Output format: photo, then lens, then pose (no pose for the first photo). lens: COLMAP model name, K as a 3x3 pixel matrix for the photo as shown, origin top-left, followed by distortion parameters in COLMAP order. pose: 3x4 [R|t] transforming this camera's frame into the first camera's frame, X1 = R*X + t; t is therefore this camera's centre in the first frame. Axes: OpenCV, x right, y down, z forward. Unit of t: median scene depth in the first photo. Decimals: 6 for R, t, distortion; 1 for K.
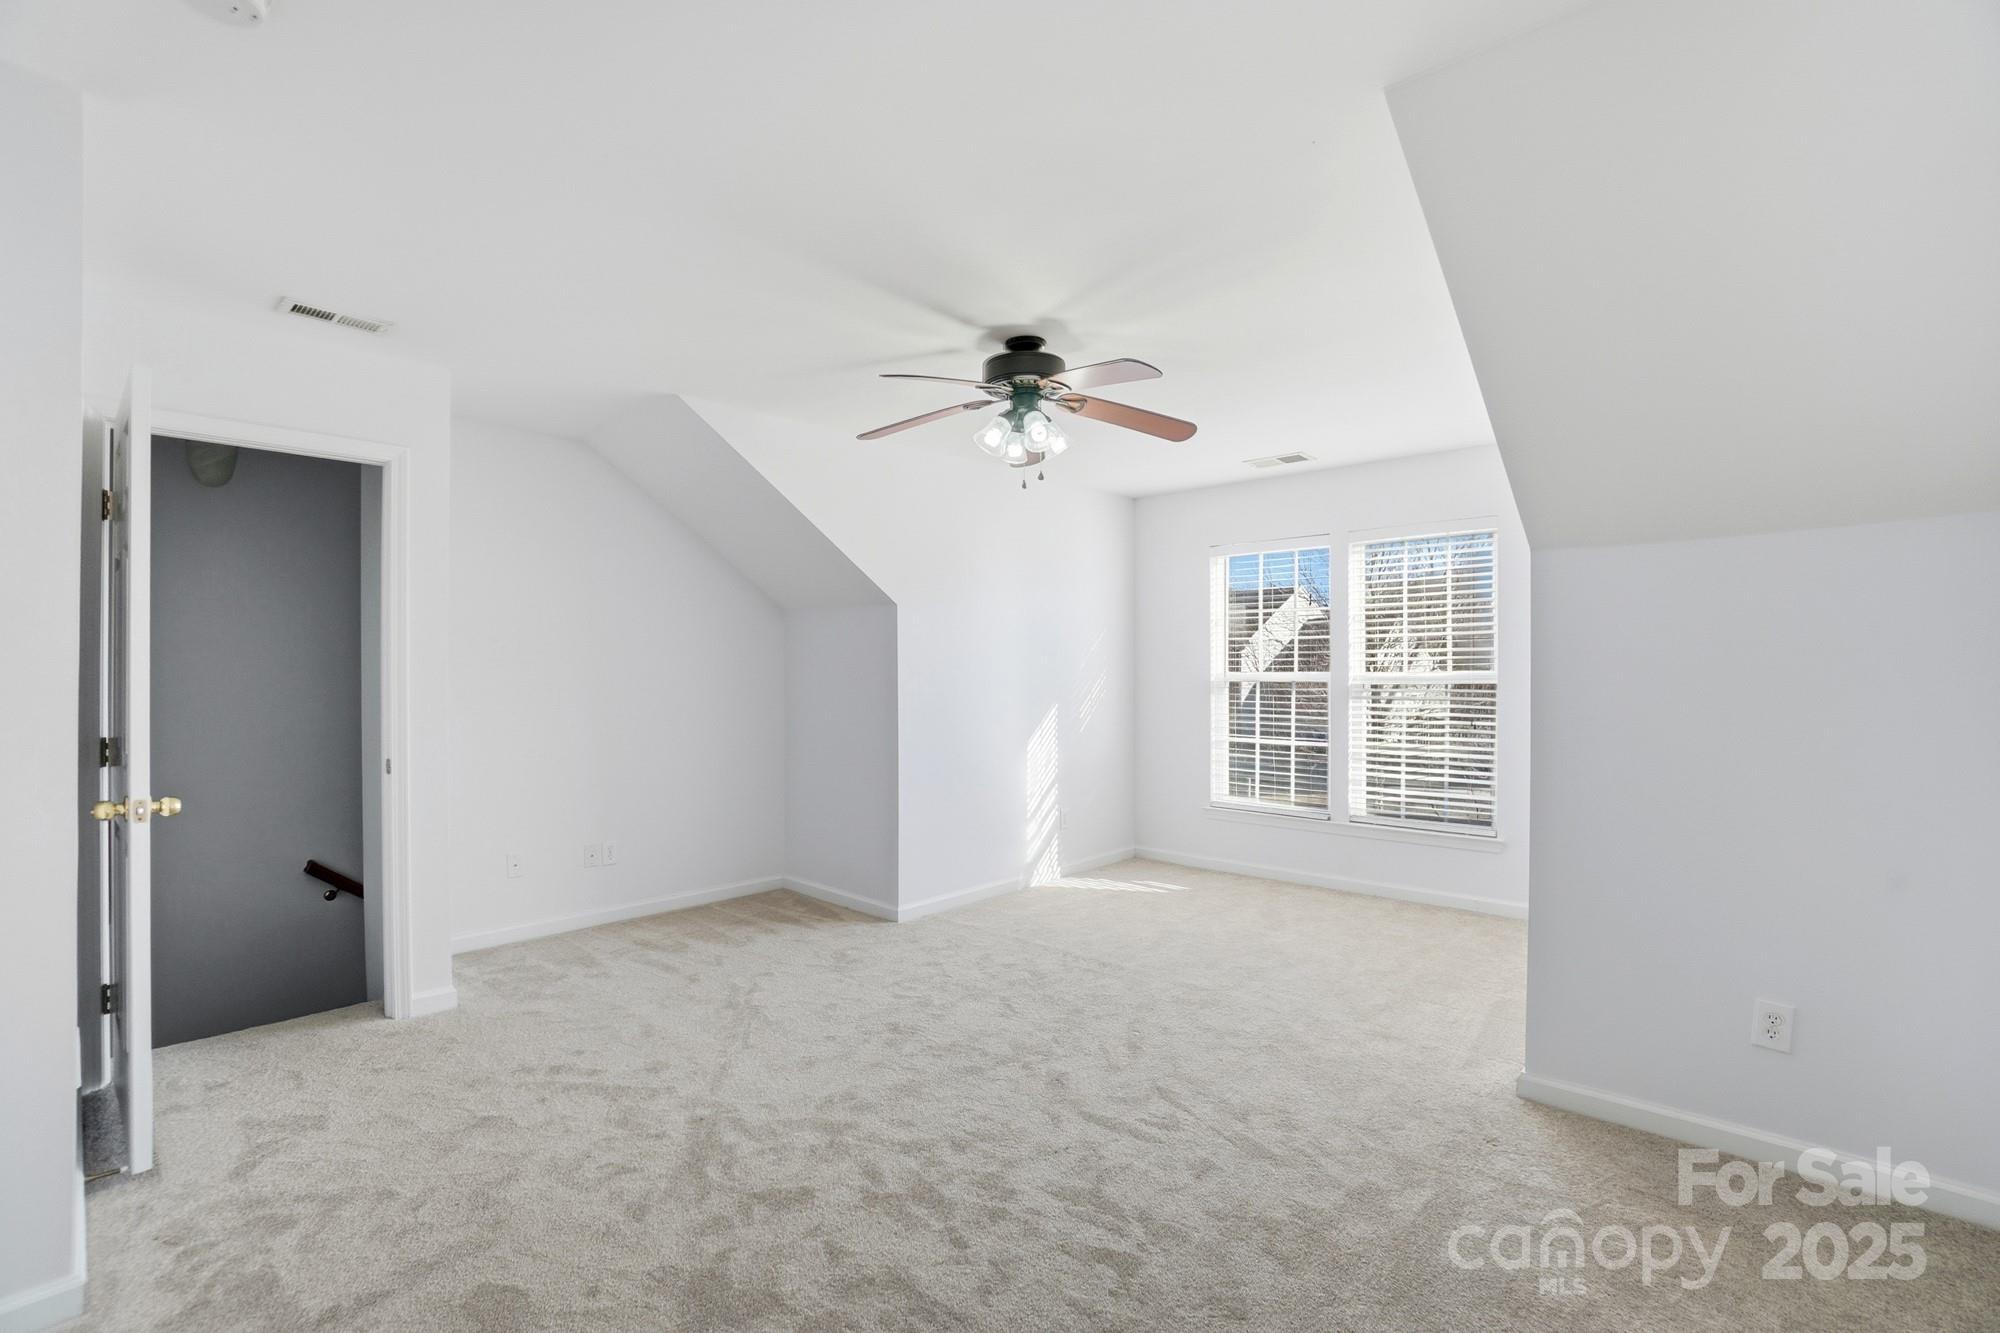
lens RADIAL K [[896.3, 0, 987.2], [0, 896.3, 667.4], [0, 0, 1]] dist [-0.055882, 0.021258]
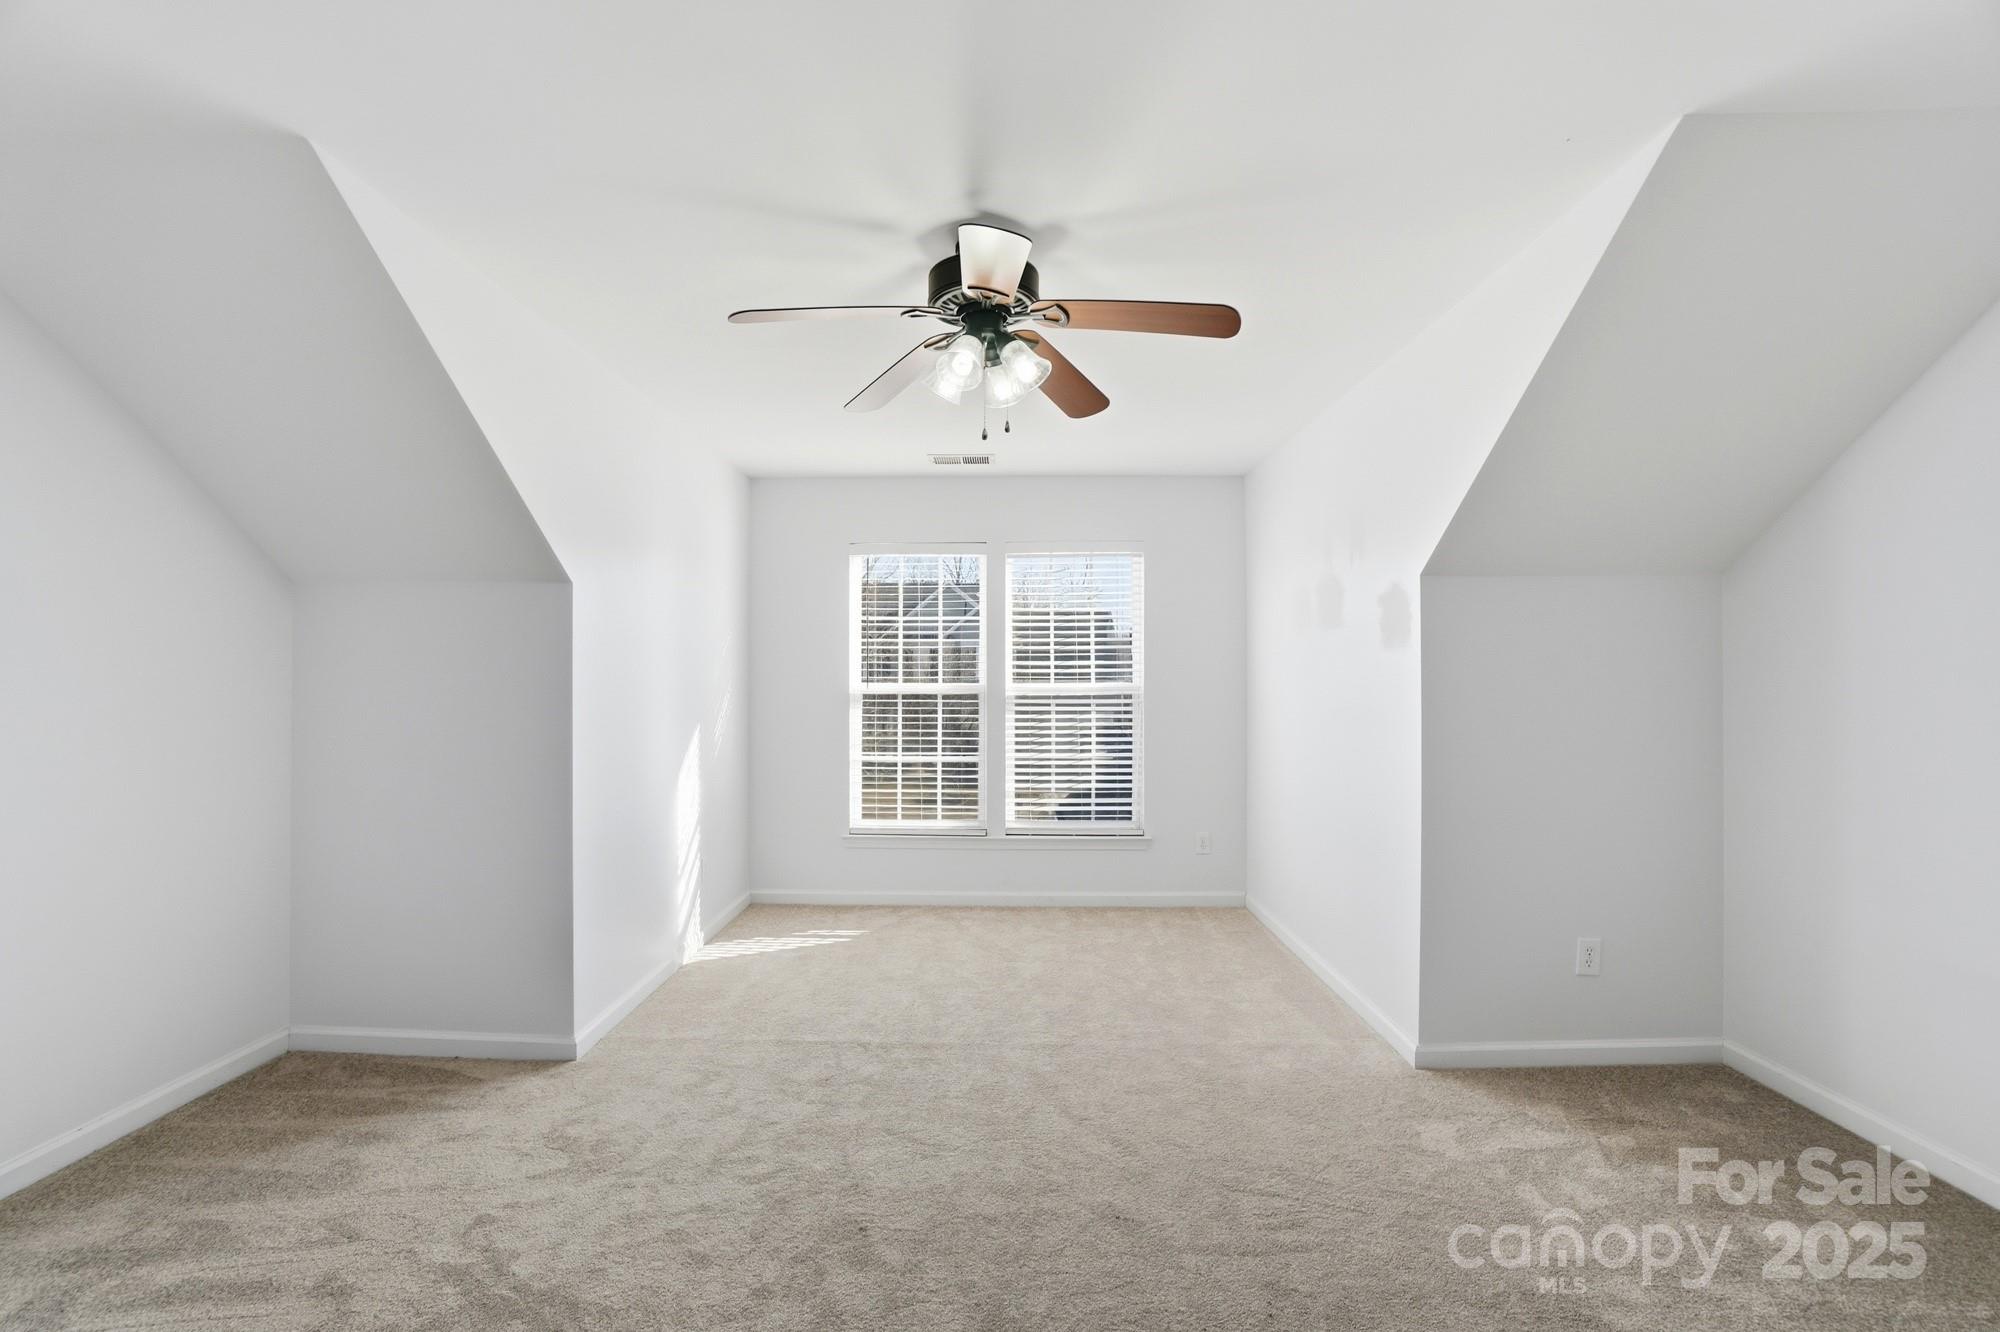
lens RADIAL K [[896.3, 0, 987.2], [0, 896.3, 666.9], [0, 0, 1]] dist [-0.055882, 0.021258]
pose [[0.745796, 0.012517, 0.666057, -0.267144], [-0.003928, 0.999889, -0.014391, 0.000883], [-0.666163, 0.008116, 0.745762, 0.262247]]
